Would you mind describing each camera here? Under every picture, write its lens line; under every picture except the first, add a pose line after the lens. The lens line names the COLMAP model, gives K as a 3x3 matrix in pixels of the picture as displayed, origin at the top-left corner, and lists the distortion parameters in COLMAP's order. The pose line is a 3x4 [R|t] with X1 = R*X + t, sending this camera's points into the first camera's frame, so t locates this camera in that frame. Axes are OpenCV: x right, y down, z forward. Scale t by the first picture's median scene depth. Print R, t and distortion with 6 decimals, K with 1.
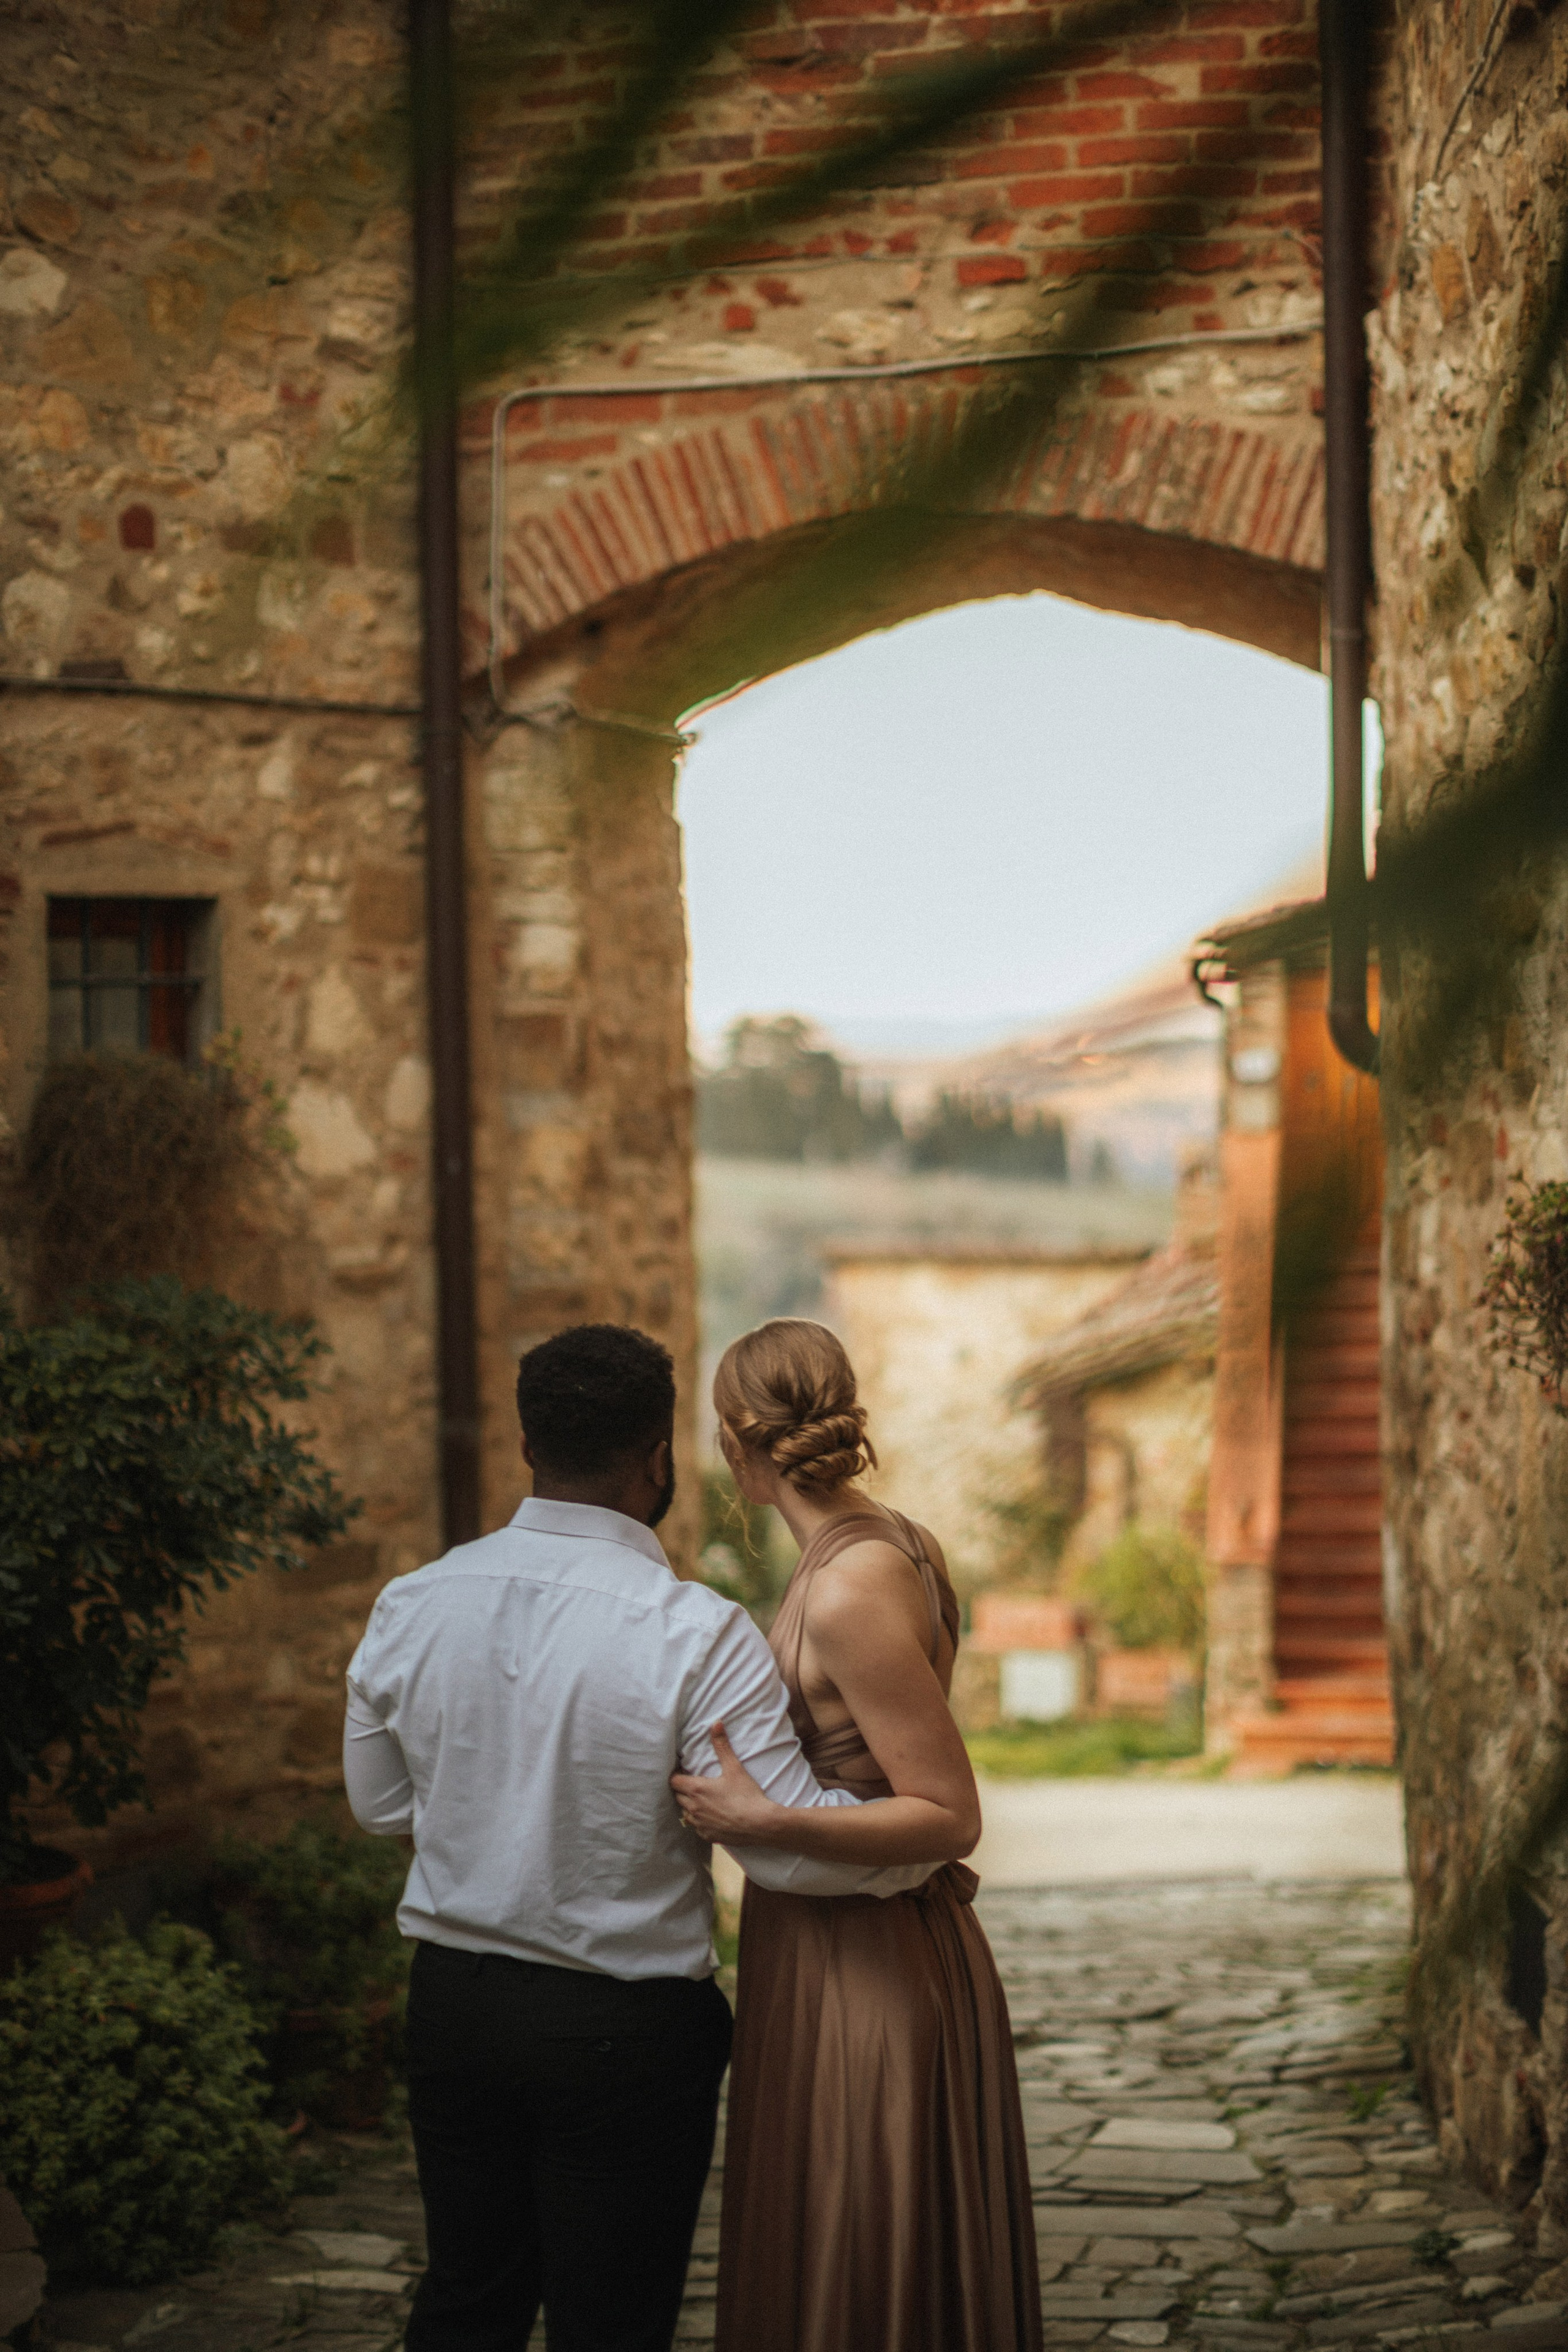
lens RADIAL K [[3651.9, 0, 783.0], [0, 3651.9, 1183.5], [0, 0, 1]] dist [-0.121853, 0.266278]
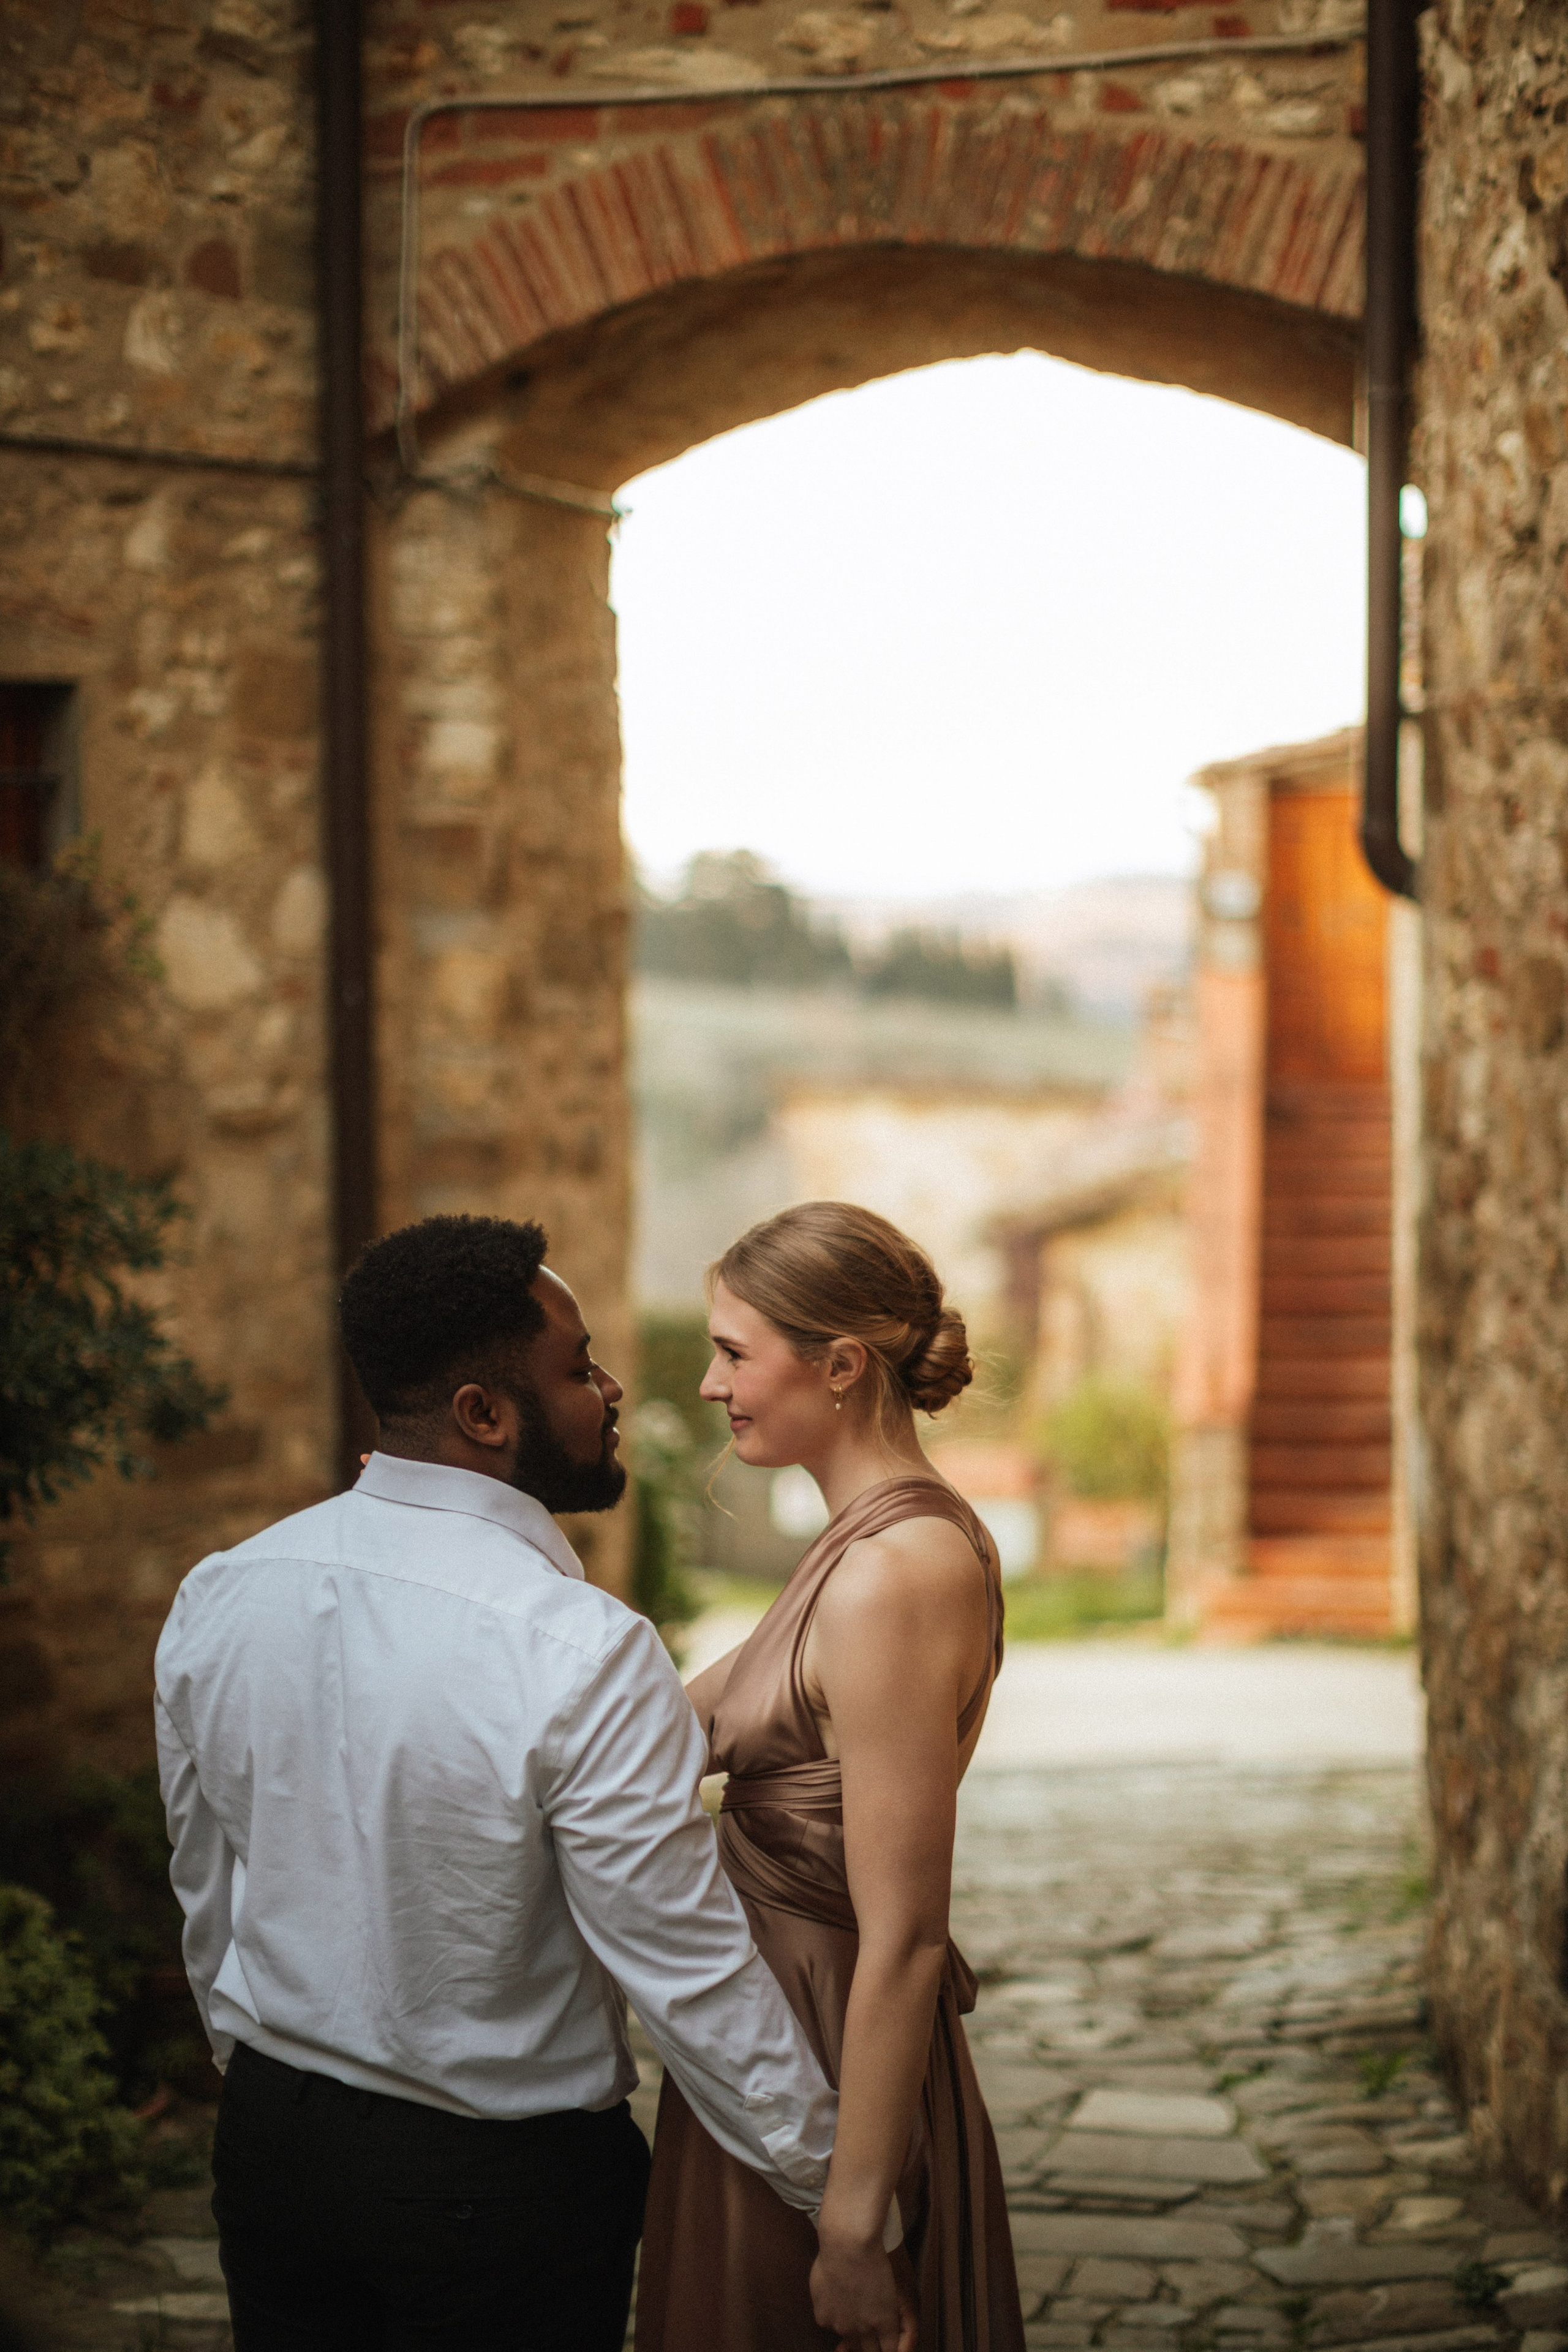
lens RADIAL K [[3640.4, 0, 775.1], [0, 3640.4, 1247.3], [0, 0, 1]] dist [-0.152868, 0.429719]
pose [[0.999882, 0.010290, 0.011438, 0.001706], [-0.011007, 0.997859, 0.064465, -0.001741], [-0.010750, -0.064584, 0.997854, 0.133256]]
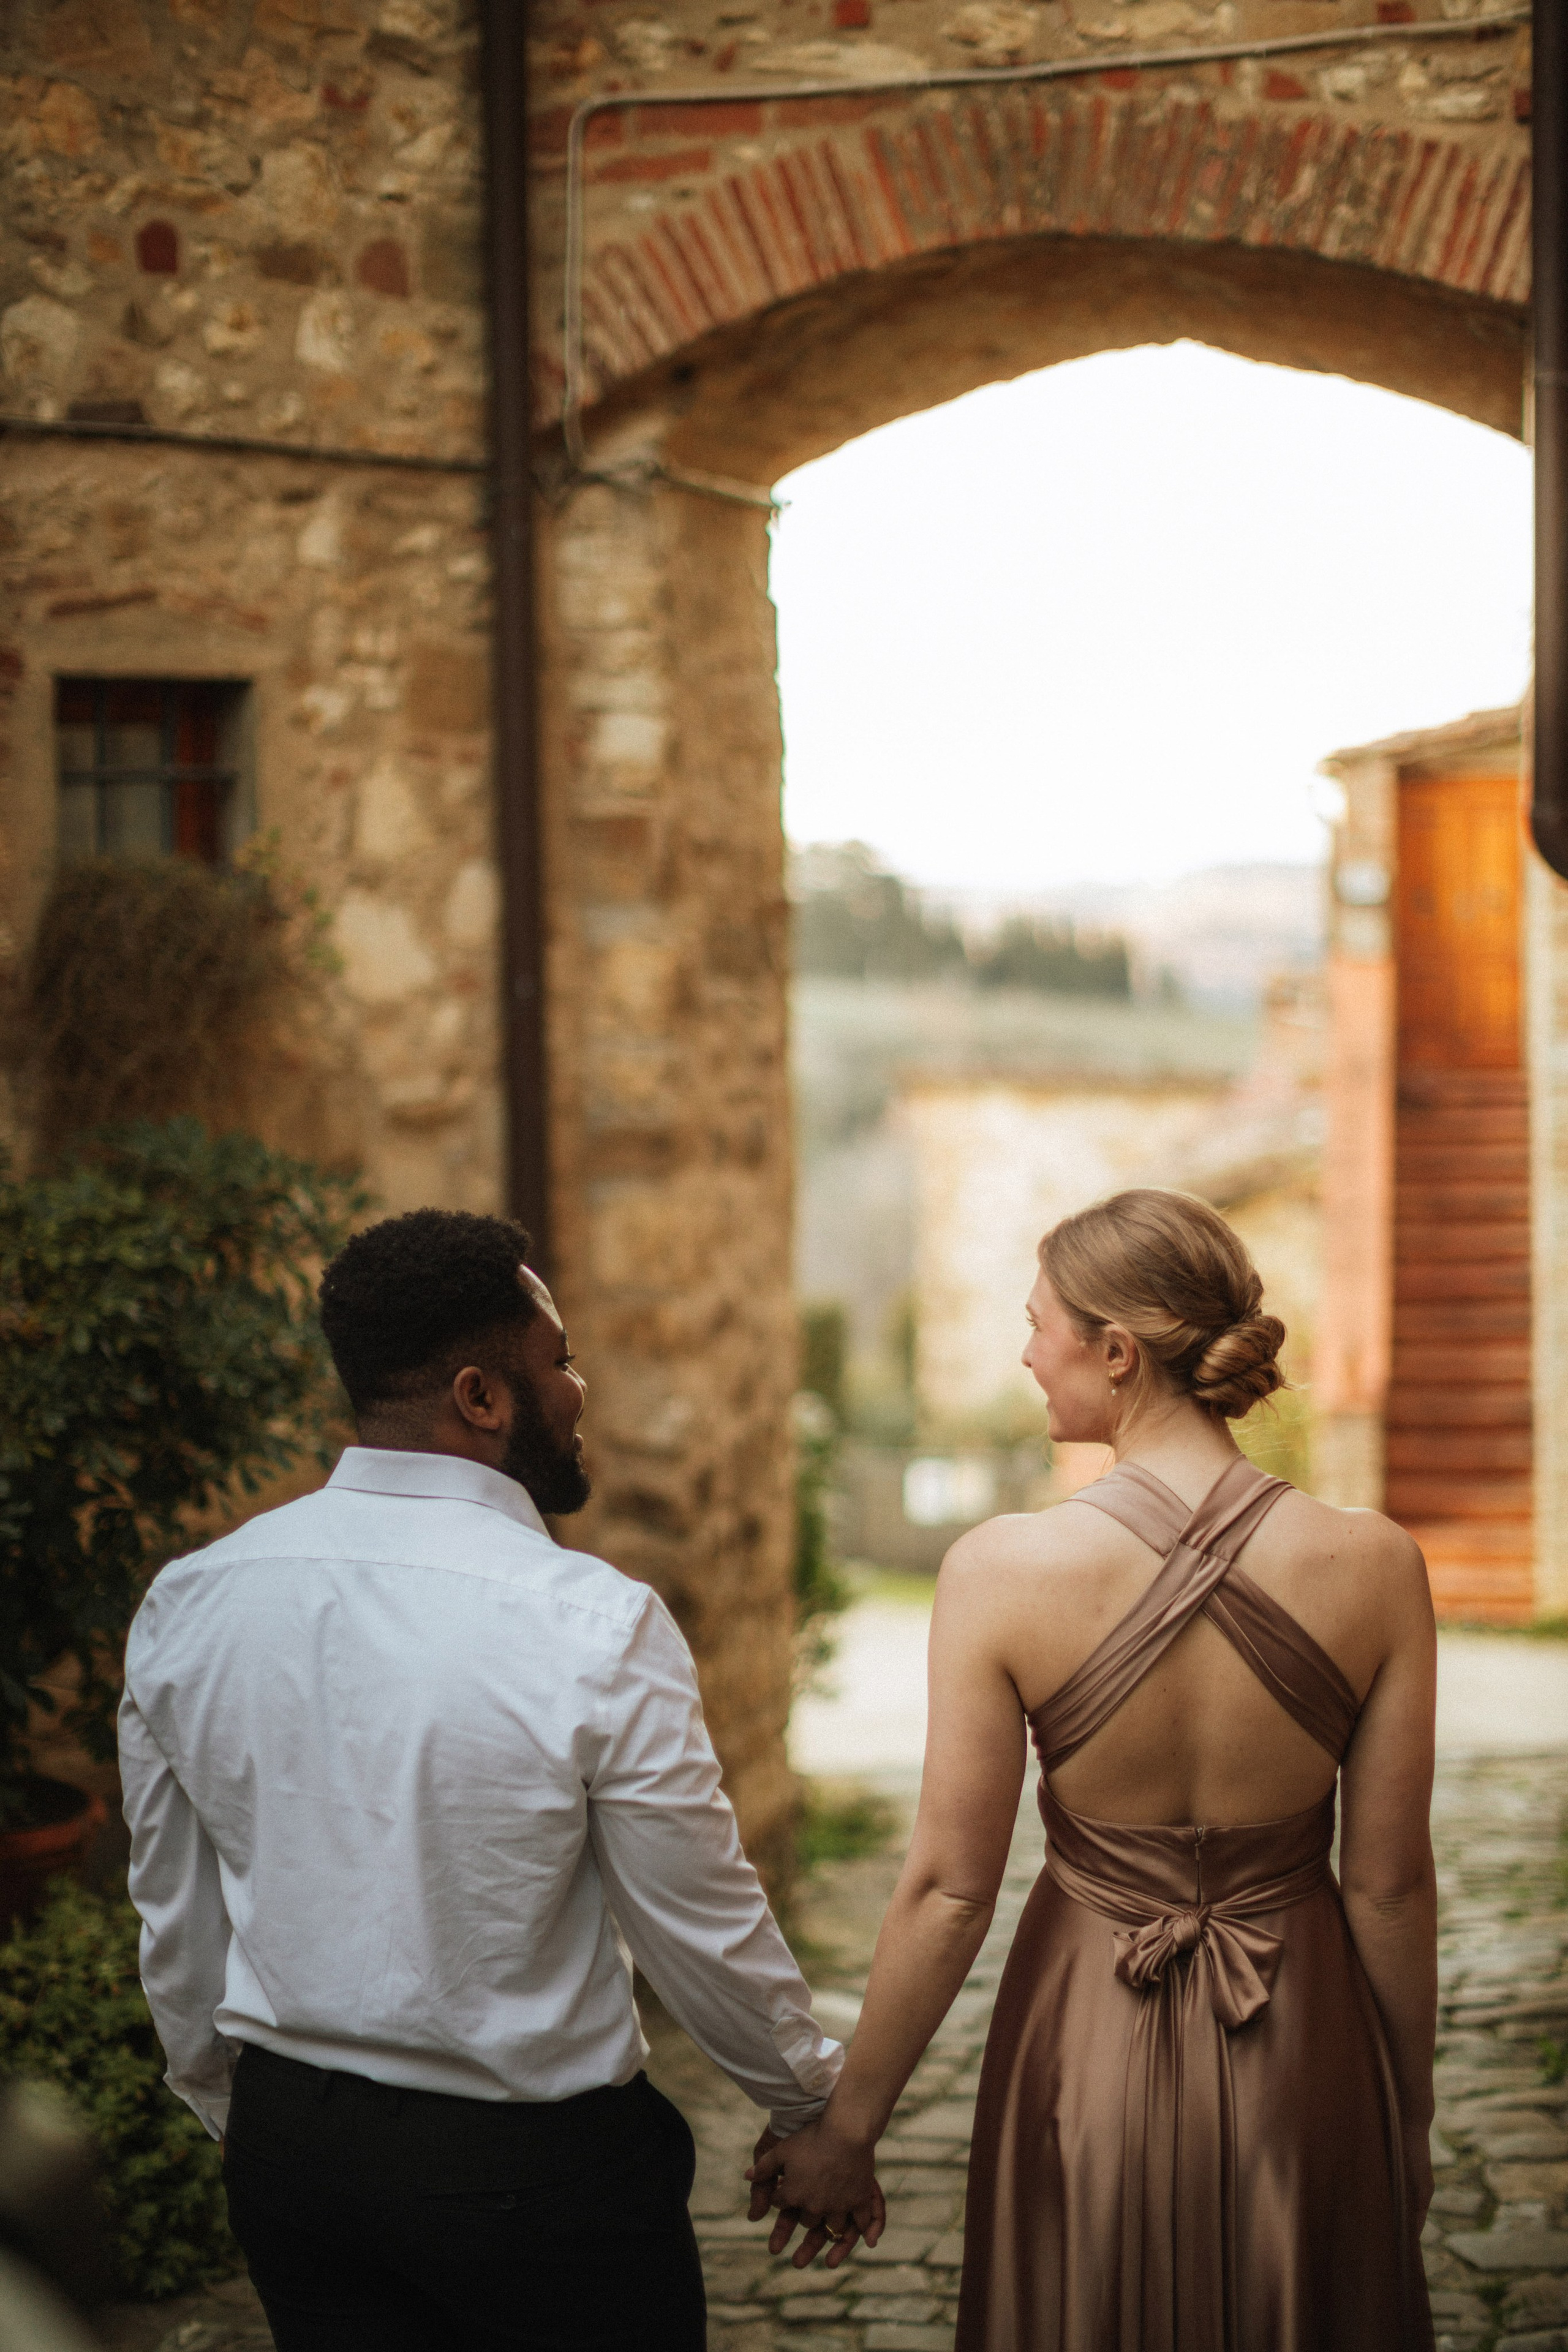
lens RADIAL K [[3640.4, 0, 775.1], [0, 3640.4, 1247.3], [0, 0, 1]] dist [-0.152868, 0.429719]
pose [[0.999797, 0.004748, -0.019568, -0.012940], [-0.003425, 0.997742, 0.067071, -0.001446], [0.019842, -0.066991, 0.997556, 0.129556]]
